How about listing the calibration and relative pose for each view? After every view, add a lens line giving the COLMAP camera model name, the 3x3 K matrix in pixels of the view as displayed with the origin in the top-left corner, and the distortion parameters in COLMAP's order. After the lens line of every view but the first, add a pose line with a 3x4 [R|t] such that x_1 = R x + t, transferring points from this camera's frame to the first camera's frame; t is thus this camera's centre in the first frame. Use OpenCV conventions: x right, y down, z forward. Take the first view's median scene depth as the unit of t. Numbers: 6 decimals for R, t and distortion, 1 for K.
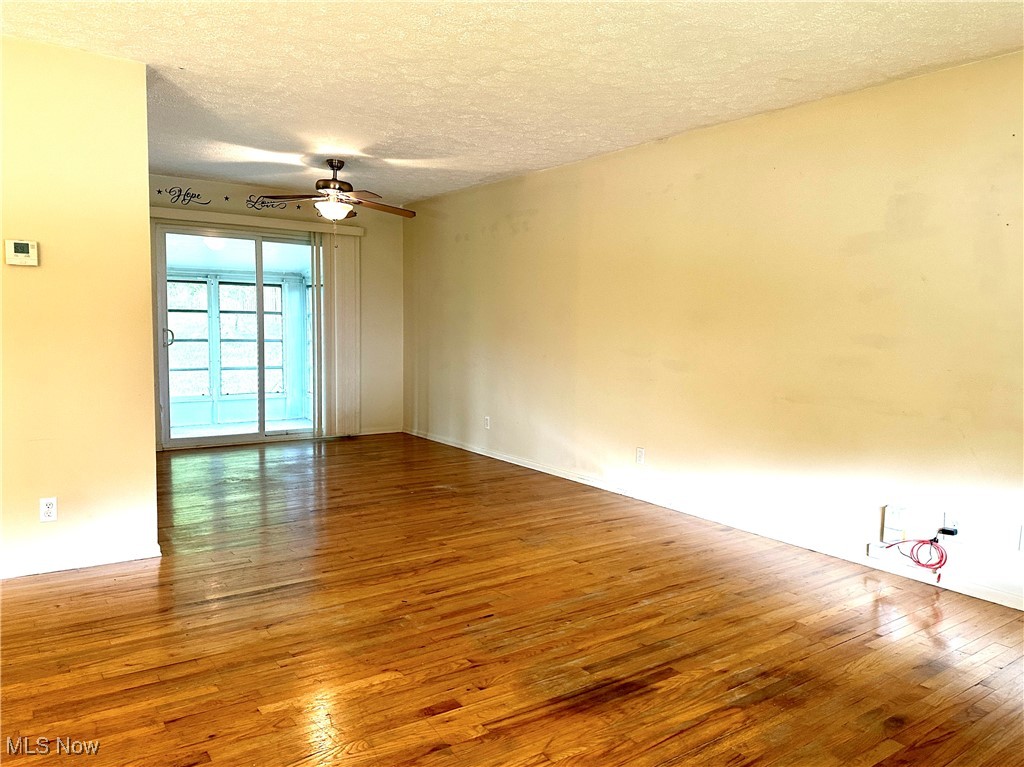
lens RADIAL K [[710.5, 0, 516.1], [0, 710.5, 380.4], [0, 0, 1]] dist [0.024859, -0.030019]
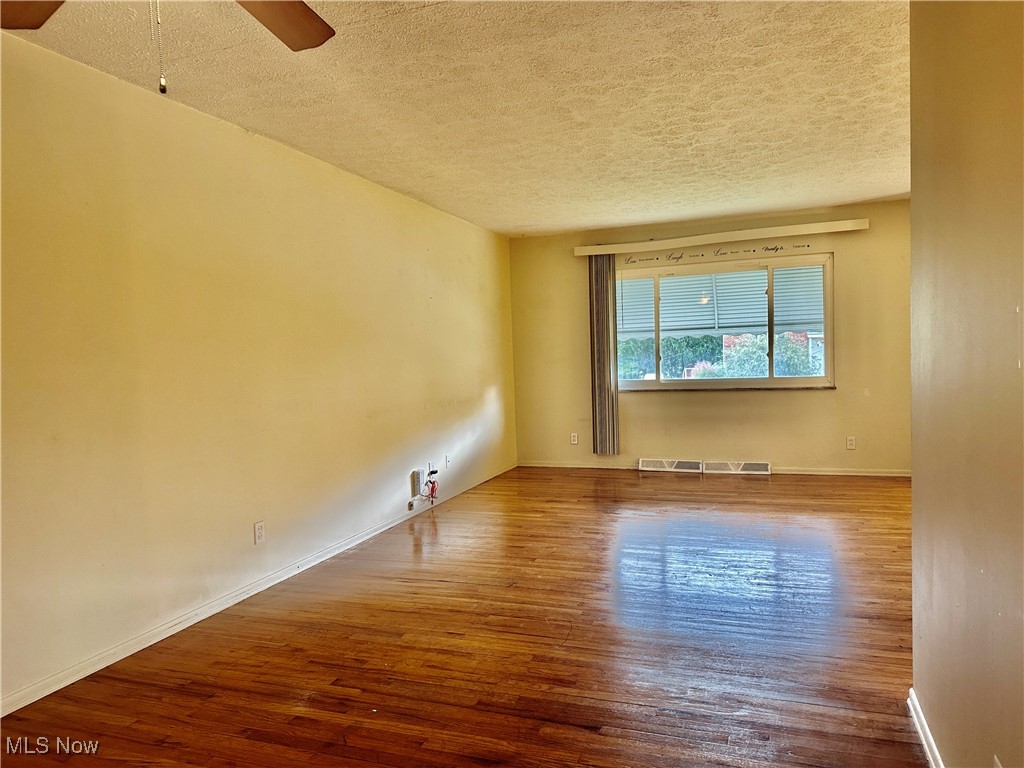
lens RADIAL K [[710.5, 0, 516.1], [0, 710.5, 380.9], [0, 0, 1]] dist [0.024859, -0.030019]
pose [[-0.561561, -0.036918, 0.826612, -0.836105], [0.090853, 0.990213, 0.105947, -0.153240], [-0.822433, 0.134596, -0.552710, 1.630697]]
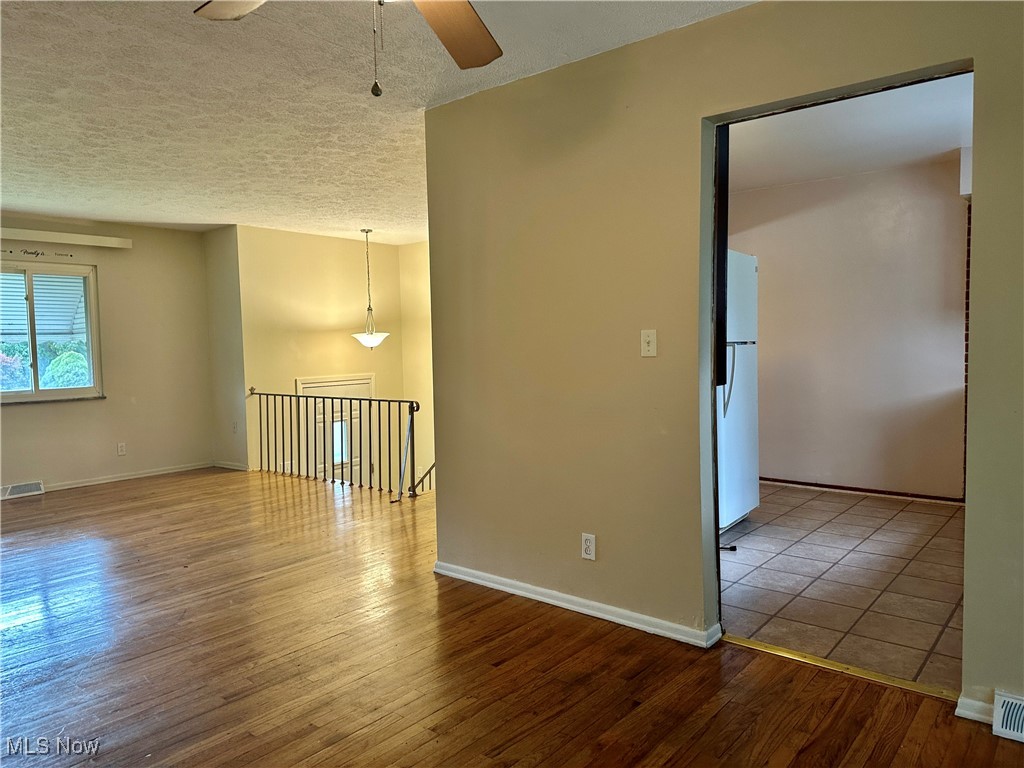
lens RADIAL K [[711.1, 0, 511.9], [0, 711.1, 364.0], [0, 0, 1]] dist [0.003345, 0.001539]
pose [[-0.969018, 0.005976, -0.246919, -0.354360], [-0.020213, 0.994435, 0.103392, -0.170990], [0.246163, 0.105180, -0.963504, 2.015226]]
